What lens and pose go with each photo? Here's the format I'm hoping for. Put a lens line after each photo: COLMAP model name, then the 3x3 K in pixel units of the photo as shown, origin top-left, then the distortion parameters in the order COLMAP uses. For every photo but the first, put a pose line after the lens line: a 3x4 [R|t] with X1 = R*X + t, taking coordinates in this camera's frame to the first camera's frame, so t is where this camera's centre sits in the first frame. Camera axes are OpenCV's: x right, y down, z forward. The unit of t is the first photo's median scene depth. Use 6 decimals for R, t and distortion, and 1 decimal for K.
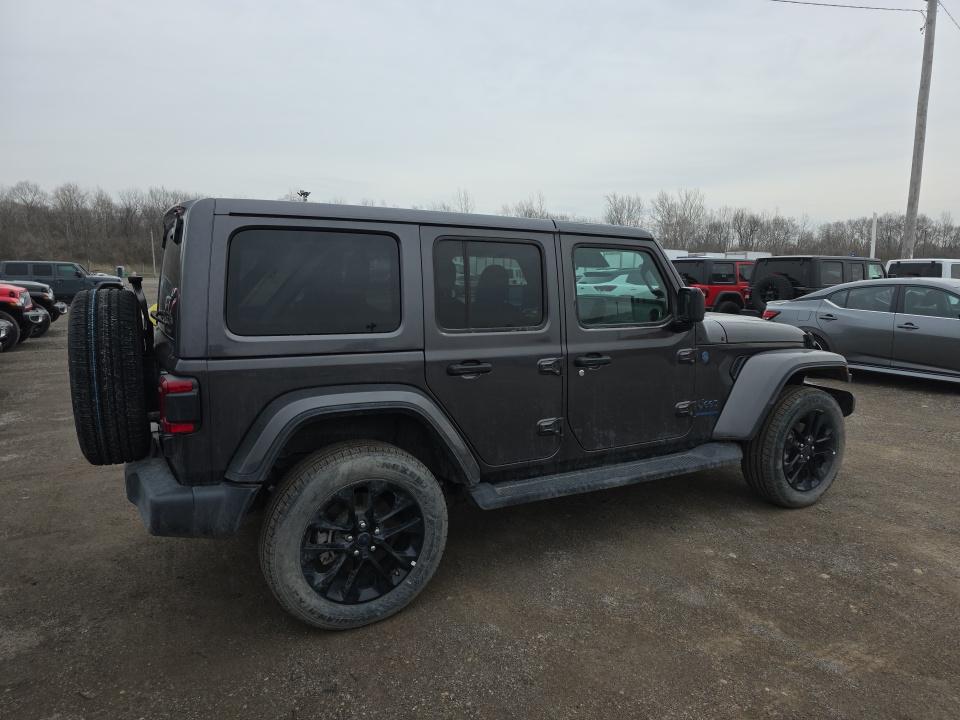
lens RADIAL K [[637.9, 0, 481.1], [0, 637.9, 367.7], [0, 0, 1]] dist [0.068101, -0.059091]
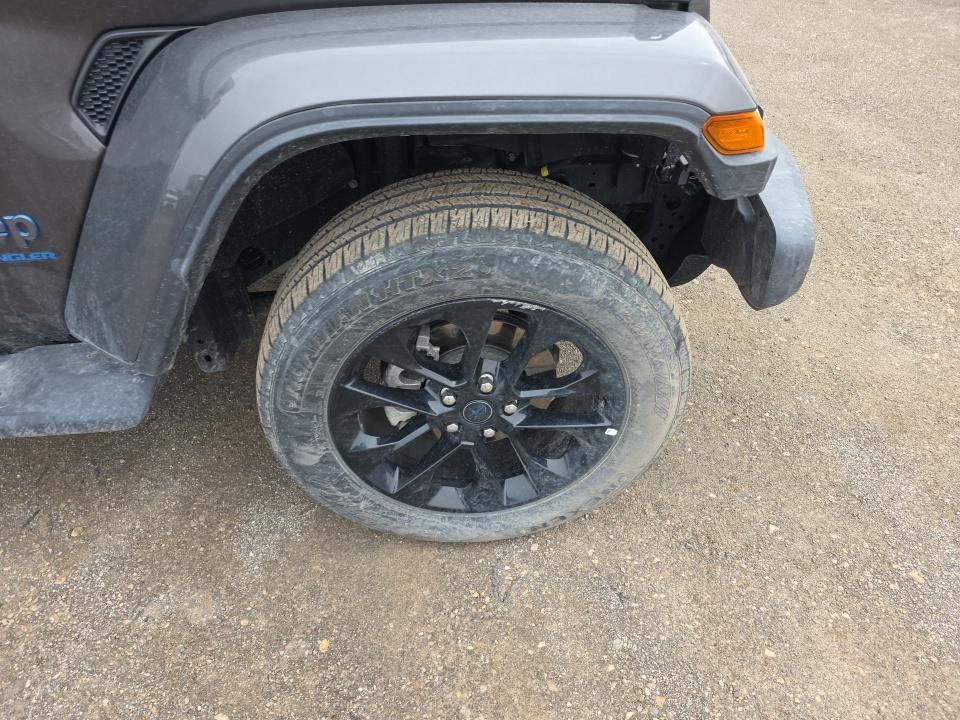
lens RADIAL K [[626.5, 0, 482.8], [0, 626.5, 365.5], [0, 0, 1]] dist [0.068672, -0.060841]
pose [[0.908985, 0.250615, -0.333074, 0.752052], [-0.045268, 0.853693, 0.518805, -0.048765], [0.414363, -0.456509, 0.787339, 0.991569]]
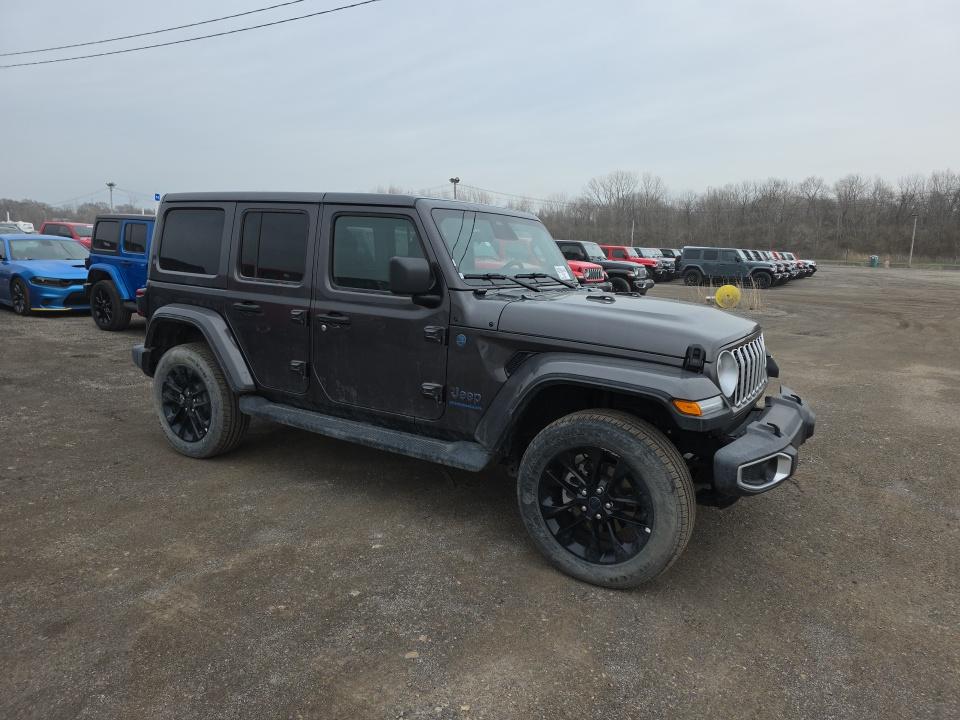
lens RADIAL K [[626.5, 0, 482.8], [0, 626.5, 365.5], [0, 0, 1]] dist [0.068672, -0.060841]
pose [[0.488434, 0.173287, -0.855222, 1.257341], [-0.159588, 0.981293, 0.107688, -0.091277], [0.857884, 0.083884, 0.506951, 0.682670]]
